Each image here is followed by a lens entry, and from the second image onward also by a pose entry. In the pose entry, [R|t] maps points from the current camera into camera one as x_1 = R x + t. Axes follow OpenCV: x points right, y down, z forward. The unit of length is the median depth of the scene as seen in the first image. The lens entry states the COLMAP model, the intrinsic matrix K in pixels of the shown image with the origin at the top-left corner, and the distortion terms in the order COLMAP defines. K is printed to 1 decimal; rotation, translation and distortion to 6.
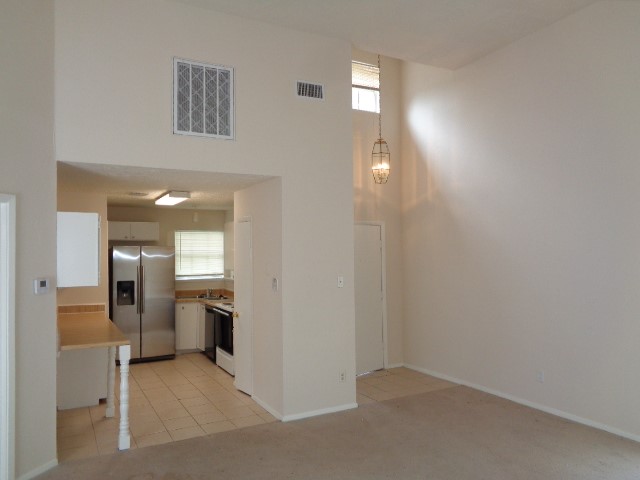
lens RADIAL K [[479.5, 0, 318.7], [0, 479.5, 239.4], [0, 0, 1]] dist [0.005464, -0.000642]
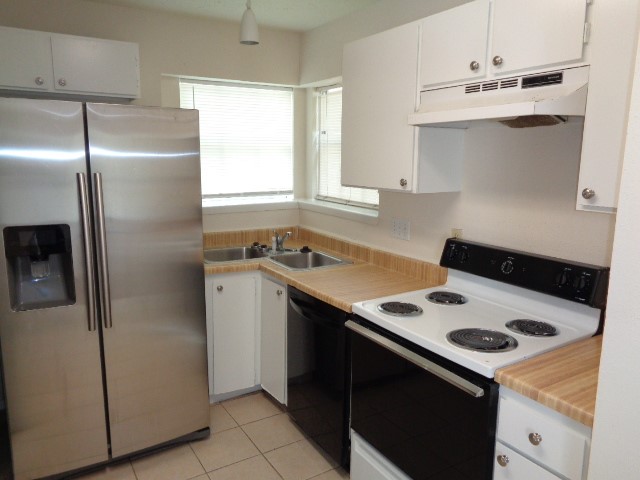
lens RADIAL K [[479.5, 0, 320.9], [0, 479.5, 241.4], [0, 0, 1]] dist [0.005464, -0.000642]
pose [[0.998166, 0.004807, 0.060345, -0.228022], [-0.016819, 0.979619, 0.200161, 0.032612], [-0.058153, -0.200809, 0.977903, 0.643922]]
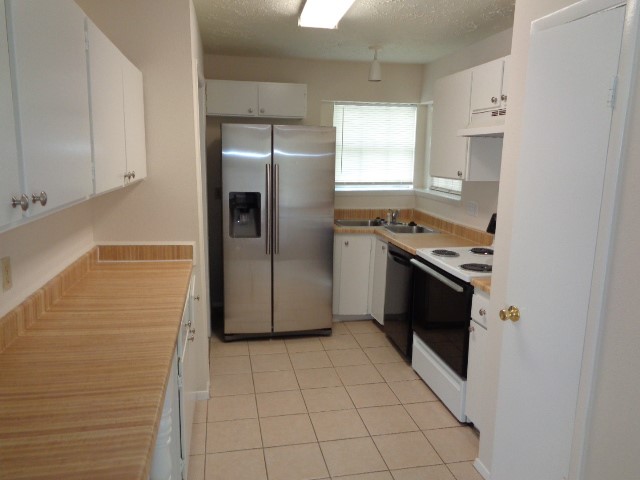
lens RADIAL K [[479.5, 0, 318.5], [0, 479.5, 238.3], [0, 0, 1]] dist [0.005464, -0.000642]
pose [[0.953645, 0.072956, -0.291957, -0.152980], [-0.013620, 0.979638, 0.200308, 0.026897], [0.300625, -0.187046, 0.935221, 0.475860]]
